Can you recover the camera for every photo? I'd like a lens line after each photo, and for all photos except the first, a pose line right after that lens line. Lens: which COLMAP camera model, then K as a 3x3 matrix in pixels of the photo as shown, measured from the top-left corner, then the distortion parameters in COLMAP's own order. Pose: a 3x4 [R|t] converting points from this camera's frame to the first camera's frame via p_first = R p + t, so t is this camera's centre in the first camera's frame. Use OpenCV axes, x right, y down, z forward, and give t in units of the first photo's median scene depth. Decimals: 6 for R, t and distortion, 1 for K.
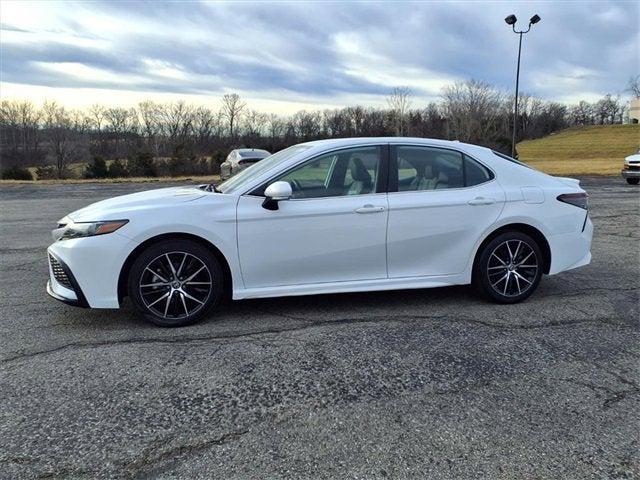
lens RADIAL K [[504.2, 0, 320.0], [0, 504.2, 240.0], [0, 0, 1]] dist [0.049950, -0.065394]
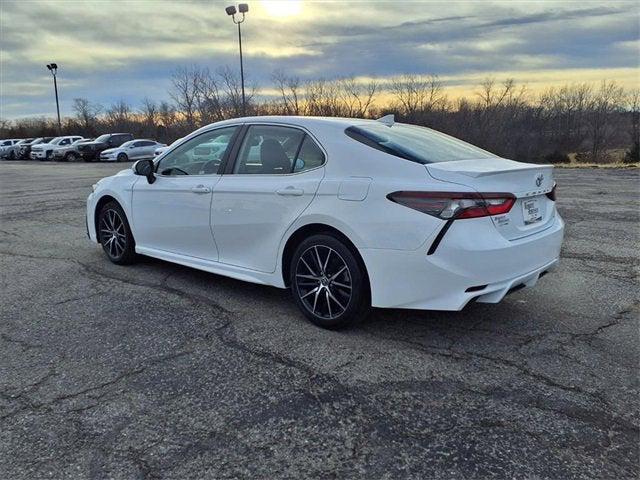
lens RADIAL K [[503.6, 0, 319.3], [0, 503.6, 253.7], [0, 0, 1]] dist [0.058387, -0.073716]
pose [[0.557906, 0.165973, -0.813138, 1.044533], [-0.121178, 0.985588, 0.118031, -0.080125], [0.821010, 0.032684, 0.569978, 0.598664]]
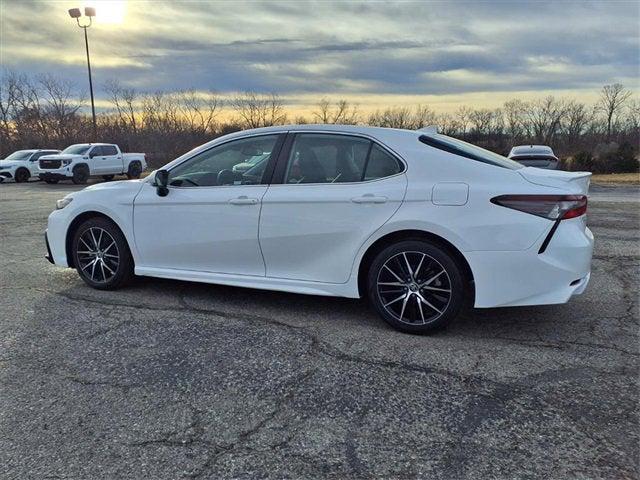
lens RADIAL K [[503.6, 0, 319.3], [0, 503.6, 253.7], [0, 0, 1]] dist [0.058387, -0.073716]
pose [[0.780445, 0.107614, -0.615894, 0.779475], [-0.092574, 0.994108, 0.056392, -0.027992], [0.618333, 0.013005, 0.785809, 0.330878]]
